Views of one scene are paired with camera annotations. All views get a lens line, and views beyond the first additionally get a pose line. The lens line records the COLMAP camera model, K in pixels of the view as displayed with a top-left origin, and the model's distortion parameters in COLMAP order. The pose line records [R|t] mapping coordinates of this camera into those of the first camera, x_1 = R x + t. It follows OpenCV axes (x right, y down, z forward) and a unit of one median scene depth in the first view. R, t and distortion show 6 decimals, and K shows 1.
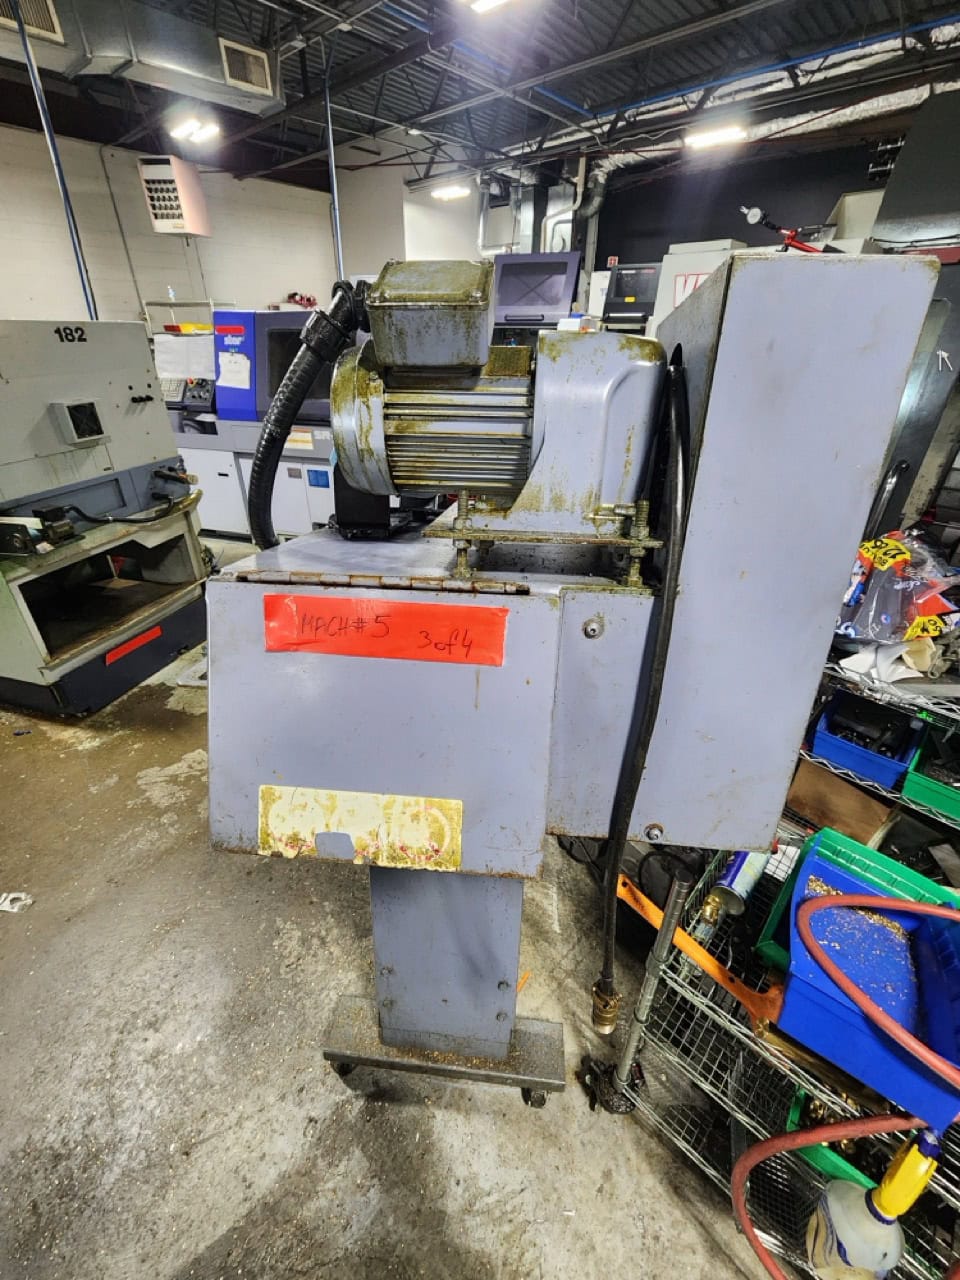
lens RADIAL K [[521.6, 0, 480.0], [0, 521.6, 640.0], [0, 0, 1]] dist [-0.000717, 0.000242]
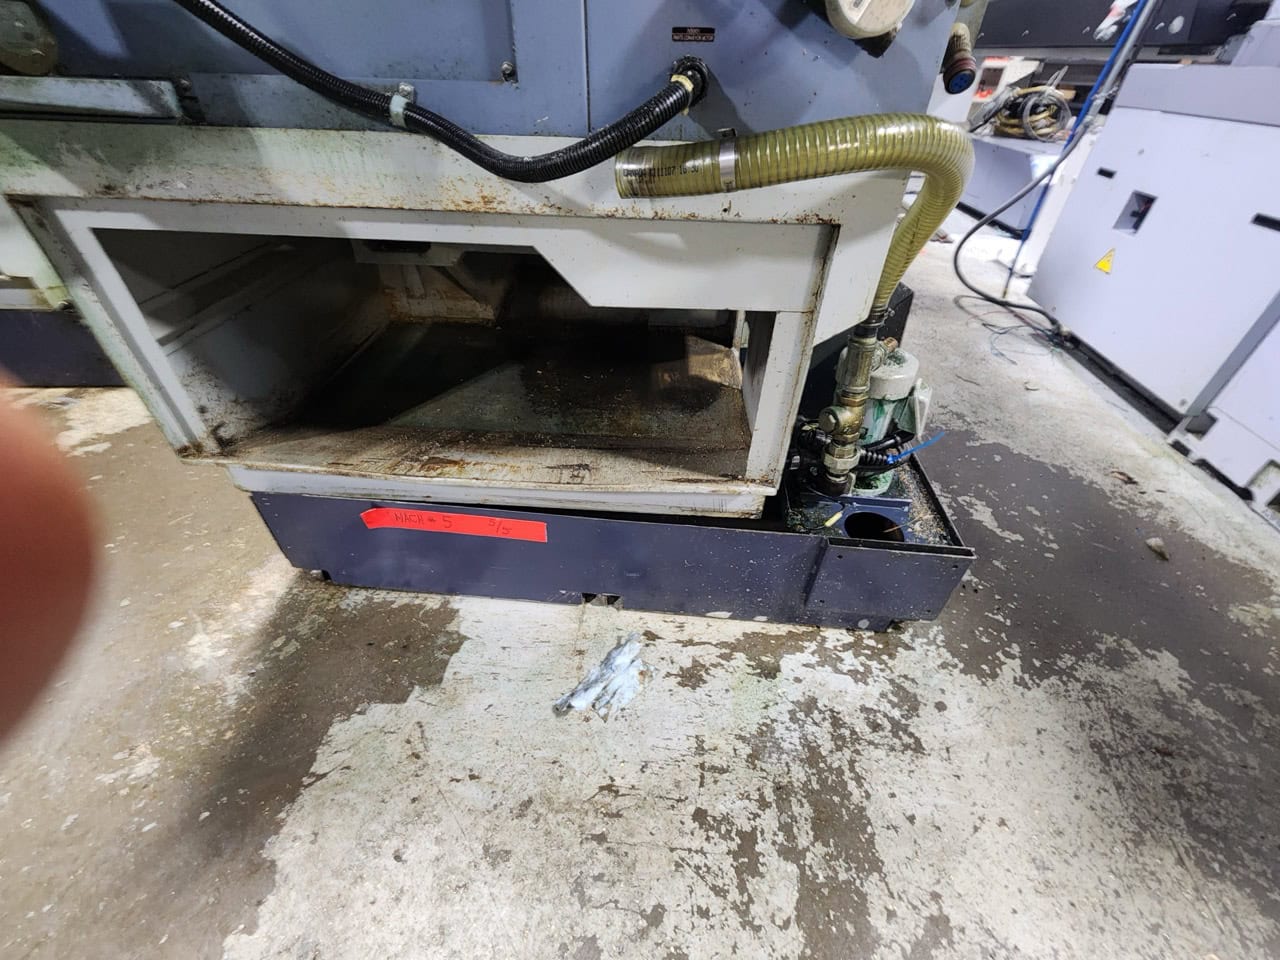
lens RADIAL K [[521.6, 0, 640.0], [0, 521.6, 480.0], [0, 0, 1]] dist [-0.000717, 0.000242]
pose [[0.248484, 0.619350, -0.744756, -0.402859], [-0.521753, 0.733379, 0.435808, -0.250855], [0.816106, 0.280288, 0.505381, 0.961483]]
